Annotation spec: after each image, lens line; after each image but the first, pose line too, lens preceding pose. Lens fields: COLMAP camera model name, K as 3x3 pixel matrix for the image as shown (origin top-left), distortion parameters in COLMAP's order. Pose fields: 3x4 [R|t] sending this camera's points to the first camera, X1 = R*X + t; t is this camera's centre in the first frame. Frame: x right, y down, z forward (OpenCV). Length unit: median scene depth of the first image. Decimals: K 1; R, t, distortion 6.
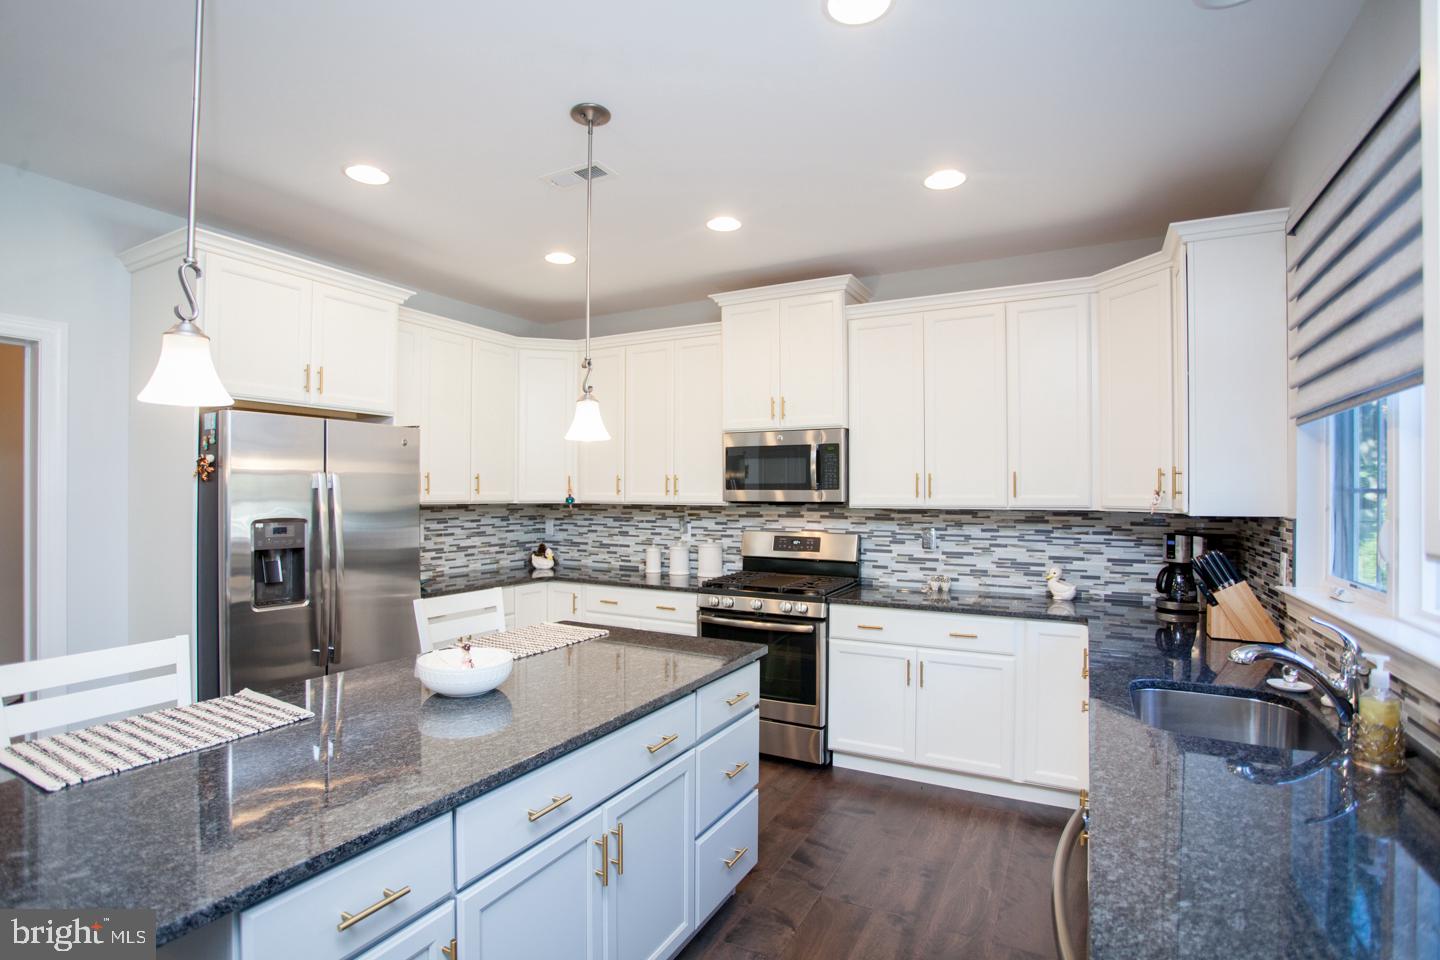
lens RADIAL K [[688.3, 0, 728.2], [0, 688.3, 485.0], [0, 0, 1]] dist [-0.049732, 0.016141]
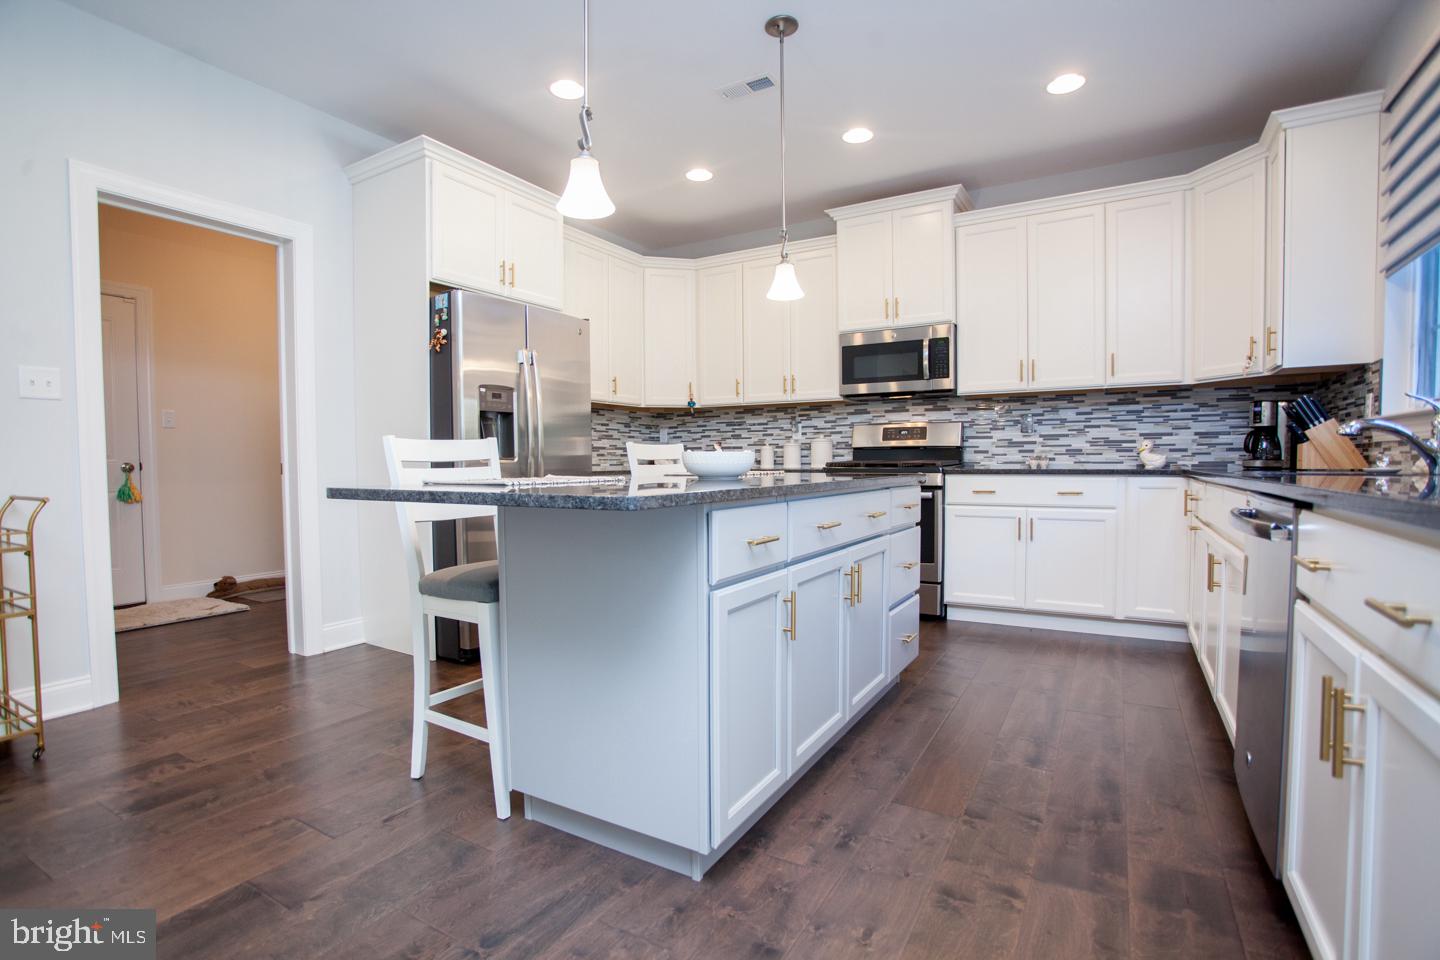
lens RADIAL K [[688.3, 0, 719.3], [0, 688.3, 488.2], [0, 0, 1]] dist [-0.049732, 0.016141]
pose [[0.999161, -0.007205, -0.040326, -0.181941], [0.008792, 0.999189, 0.039302, 0.147965], [0.040010, -0.039623, 0.998413, -0.149677]]
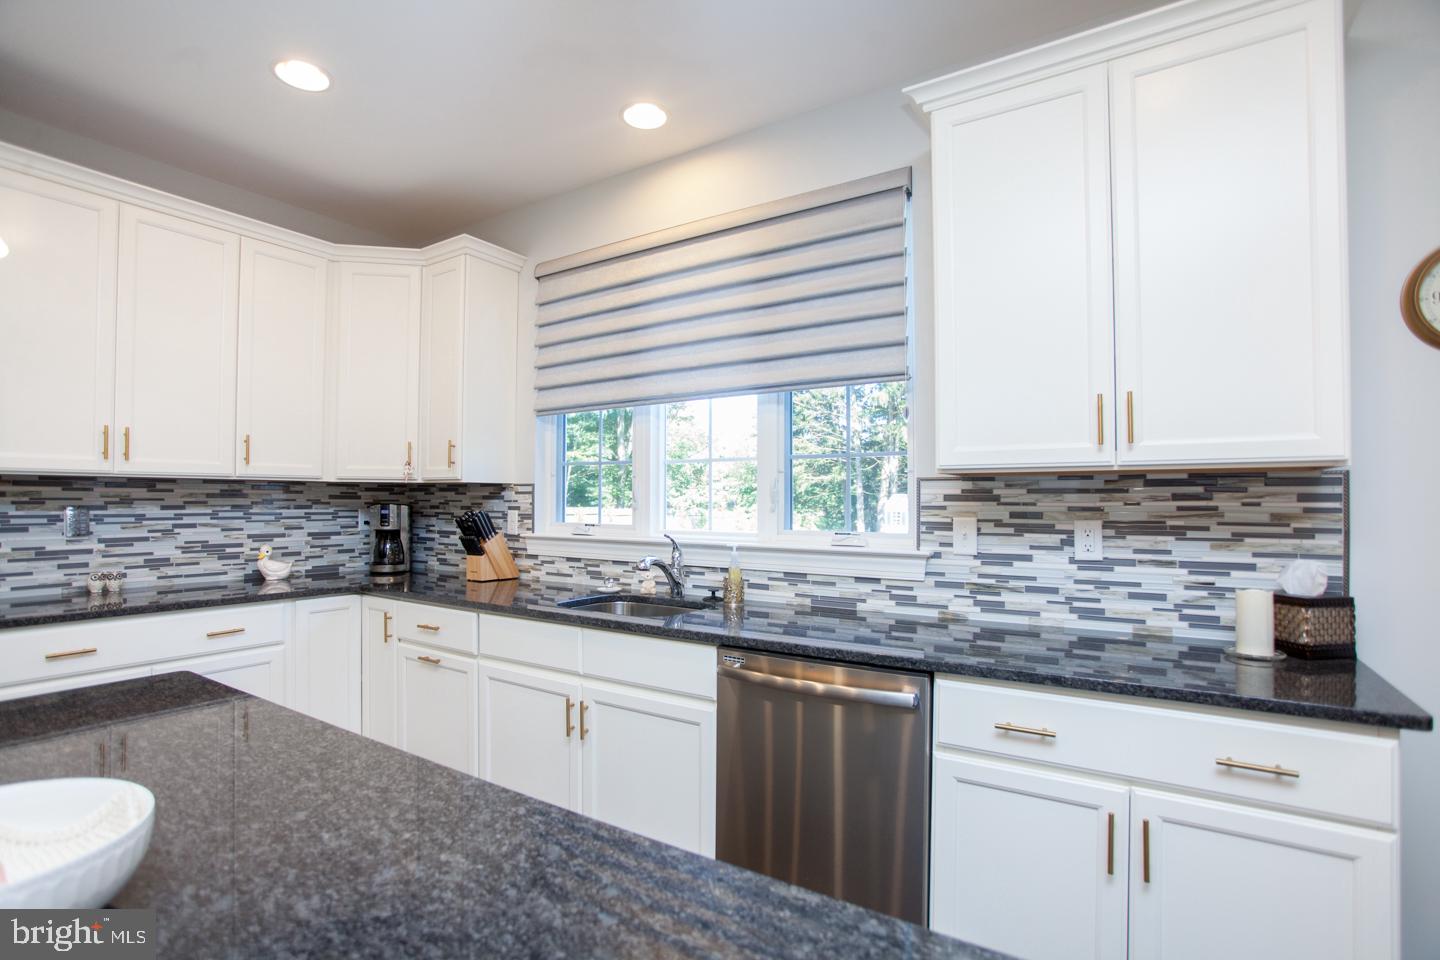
lens RADIAL K [[688.3, 0, 730.0], [0, 688.3, 492.5], [0, 0, 1]] dist [-0.049732, 0.016141]
pose [[0.075426, 0.012782, 0.997070, -0.361957], [-0.010171, 0.999876, -0.012048, 0.054913], [-0.997100, -0.009232, 0.075546, 0.316597]]
